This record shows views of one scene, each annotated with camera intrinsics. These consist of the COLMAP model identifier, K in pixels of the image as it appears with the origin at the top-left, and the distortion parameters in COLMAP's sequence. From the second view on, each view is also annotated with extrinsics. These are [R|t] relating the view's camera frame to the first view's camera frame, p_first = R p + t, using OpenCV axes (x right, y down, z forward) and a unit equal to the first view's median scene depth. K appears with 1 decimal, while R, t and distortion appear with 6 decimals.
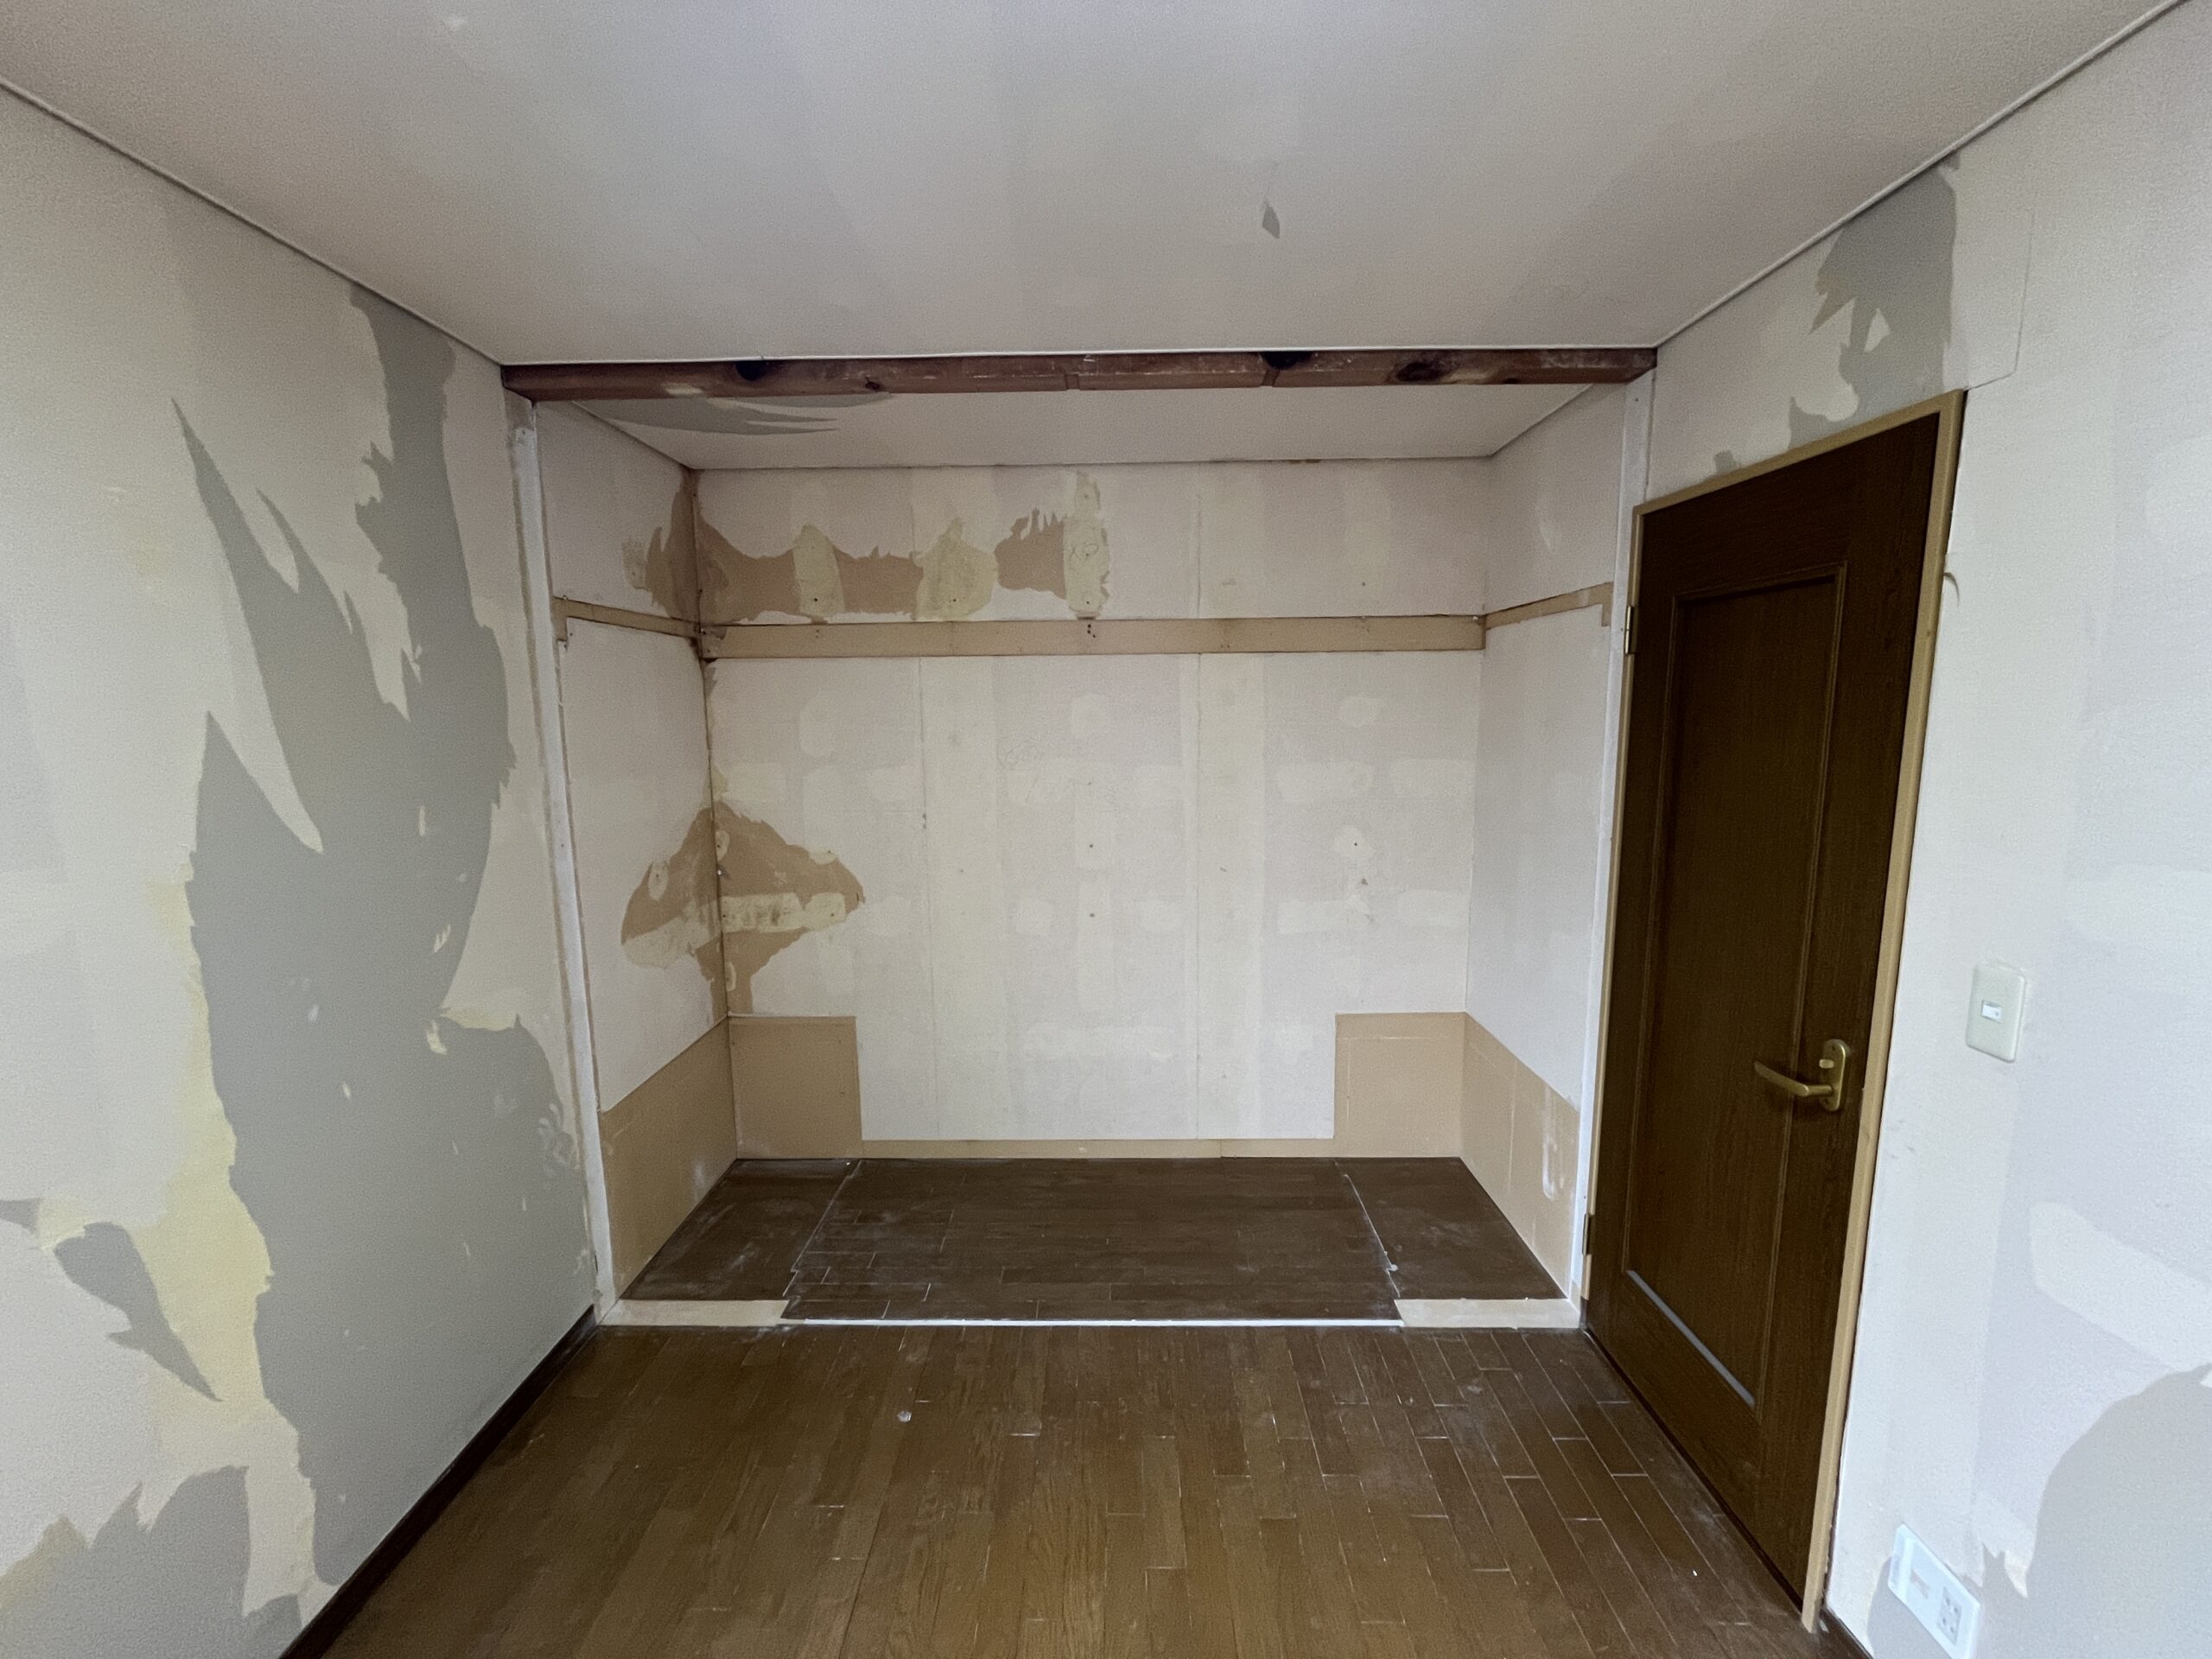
lens RADIAL K [[901.3, 0, 1104.8], [0, 901.3, 832.0], [0, 0, 1]] dist [-0.001201, 0.000275]
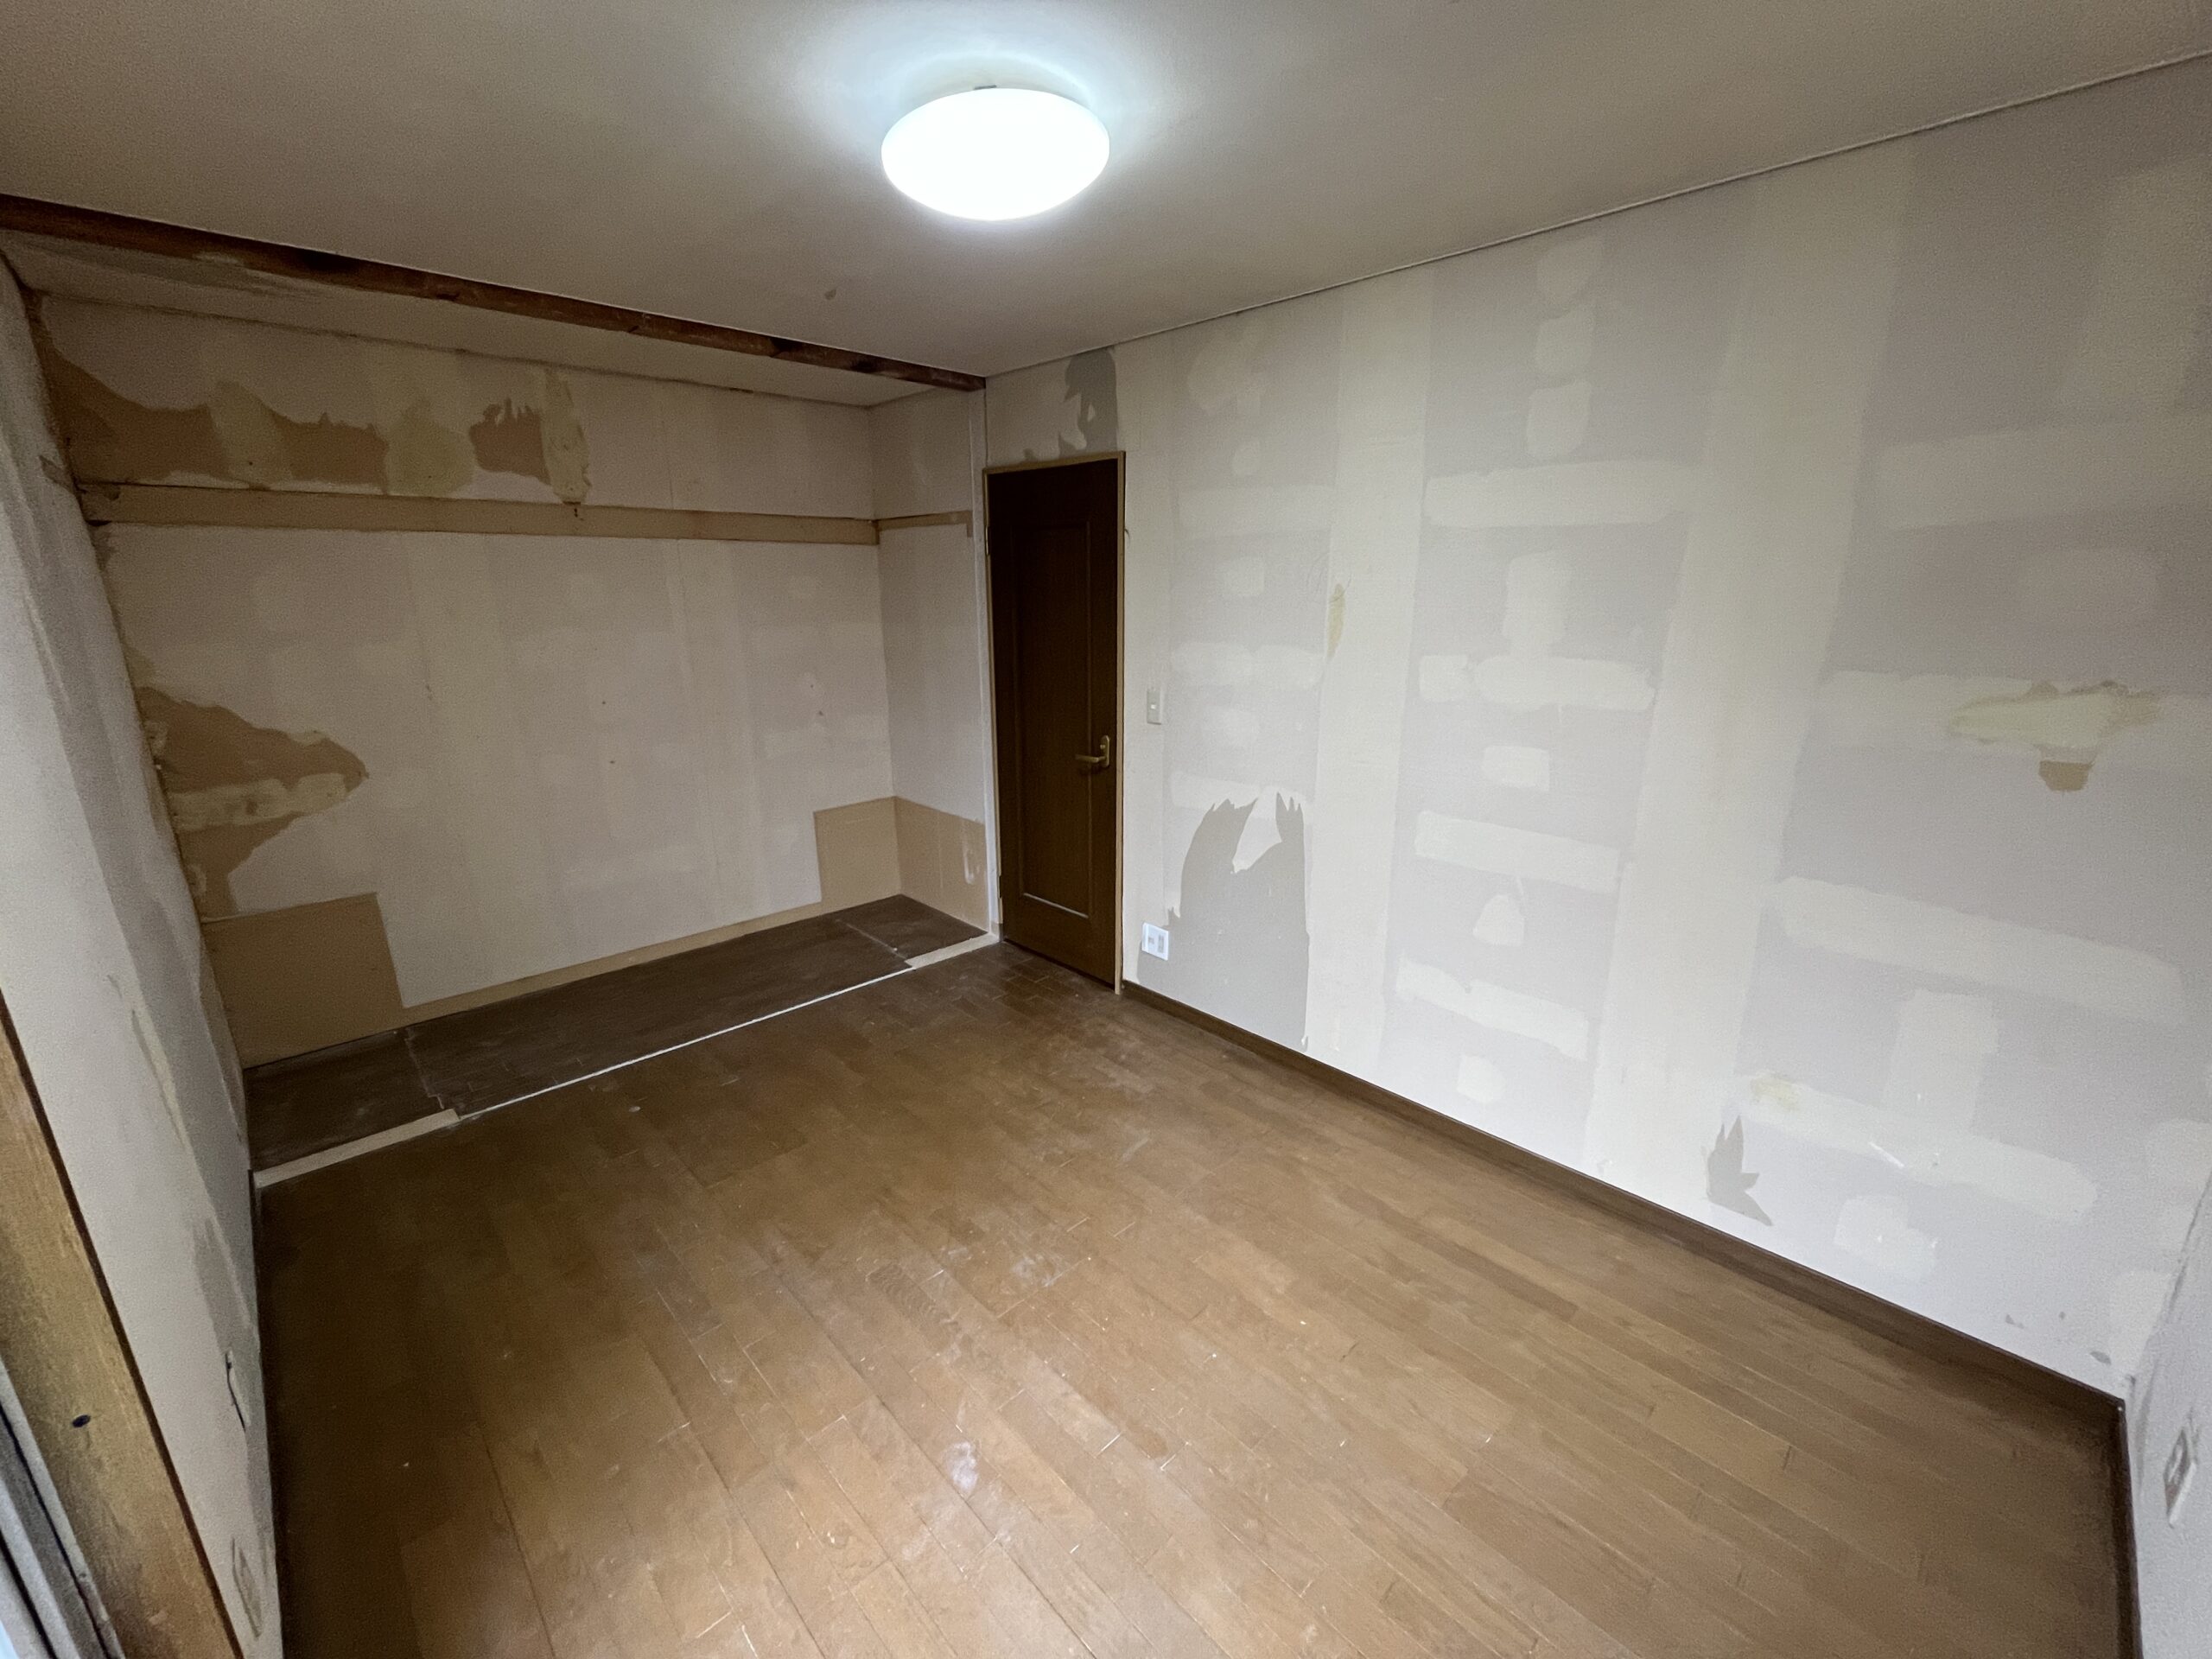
lens RADIAL K [[901.3, 0, 1107.2], [0, 901.3, 837.9], [0, 0, 1]] dist [-0.001201, 0.000275]
pose [[0.705417, -0.184322, 0.684406, -0.416257], [0.090918, 0.981149, 0.170531, 0.050264], [-0.702937, -0.058071, 0.708877, -0.334284]]
